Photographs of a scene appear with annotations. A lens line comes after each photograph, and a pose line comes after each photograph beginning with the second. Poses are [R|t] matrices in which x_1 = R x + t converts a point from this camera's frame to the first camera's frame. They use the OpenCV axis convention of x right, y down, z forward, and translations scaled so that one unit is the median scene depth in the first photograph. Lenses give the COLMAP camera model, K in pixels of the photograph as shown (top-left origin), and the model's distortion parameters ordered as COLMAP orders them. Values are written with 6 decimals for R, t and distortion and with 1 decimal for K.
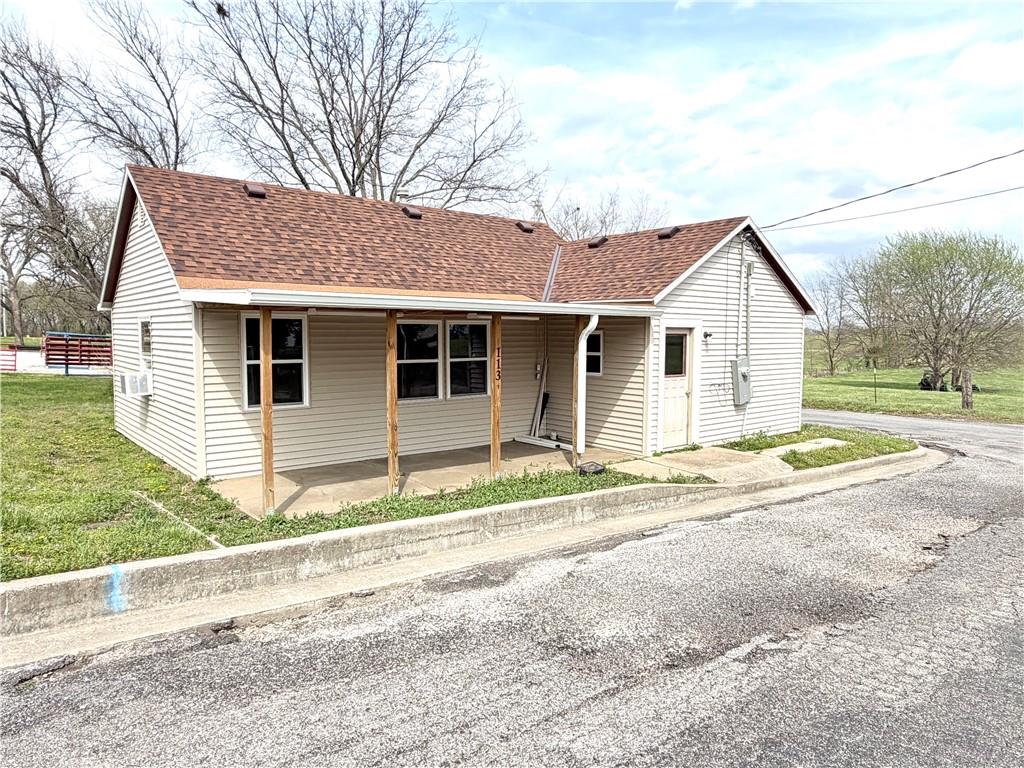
lens RADIAL K [[668.6, 0, 516.0], [0, 668.6, 378.7], [0, 0, 1]] dist [-0.006976, 0.000661]
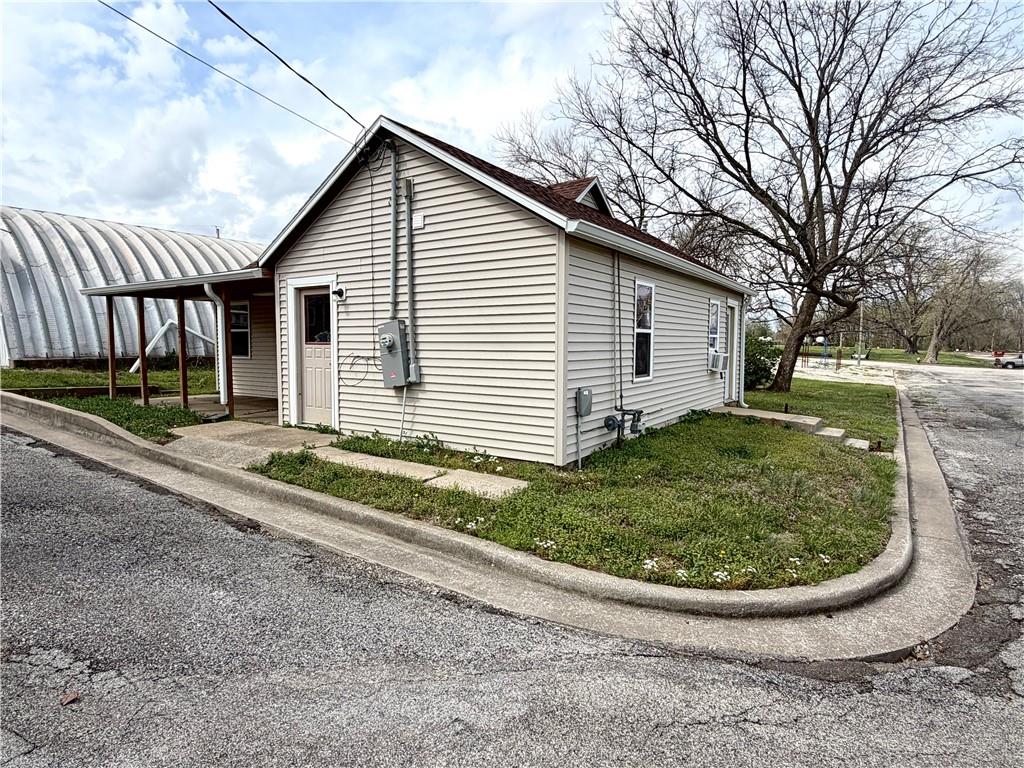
lens RADIAL K [[572.4, 0, 514.7], [0, 572.4, 387.5], [0, 0, 1]] dist [0.007240, 0.000157]
pose [[0.292589, 0.063722, -0.954113, 1.058357], [-0.072570, 0.996379, 0.044291, 0.001294], [0.953480, 0.056281, 0.296154, 1.055448]]
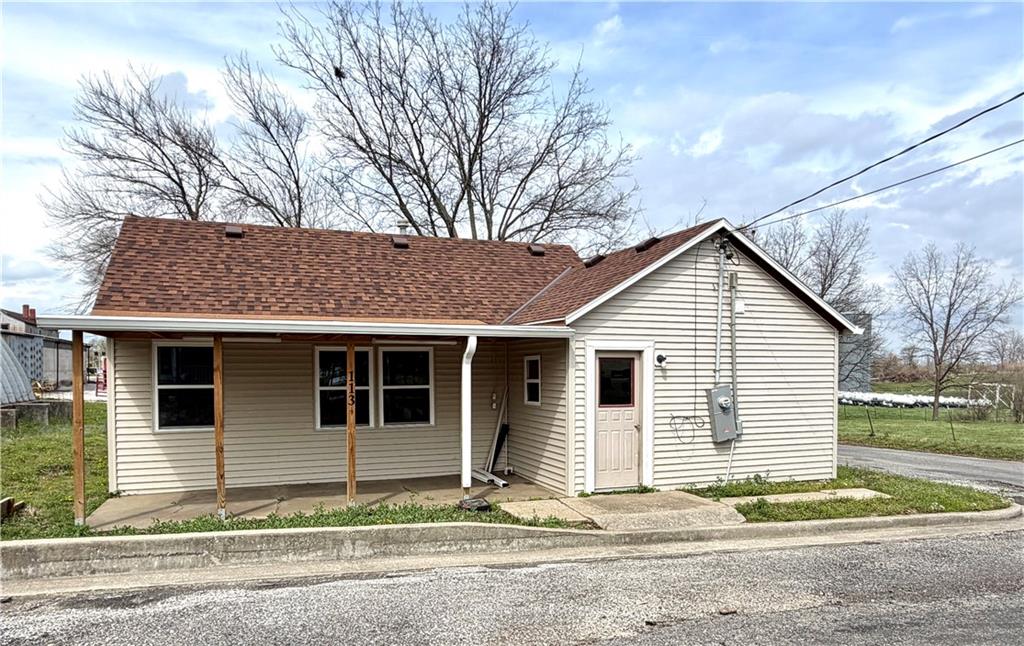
lens RADIAL K [[675.0, 0, 511.5], [0, 675.0, 406.8], [0, 0, 1]] dist [-0.013387, -0.004520]
pose [[0.948375, 0.008909, -0.317025, 0.397498], [-0.015158, 0.999736, -0.017253, 0.014303], [0.316788, 0.021168, 0.948260, 0.126770]]
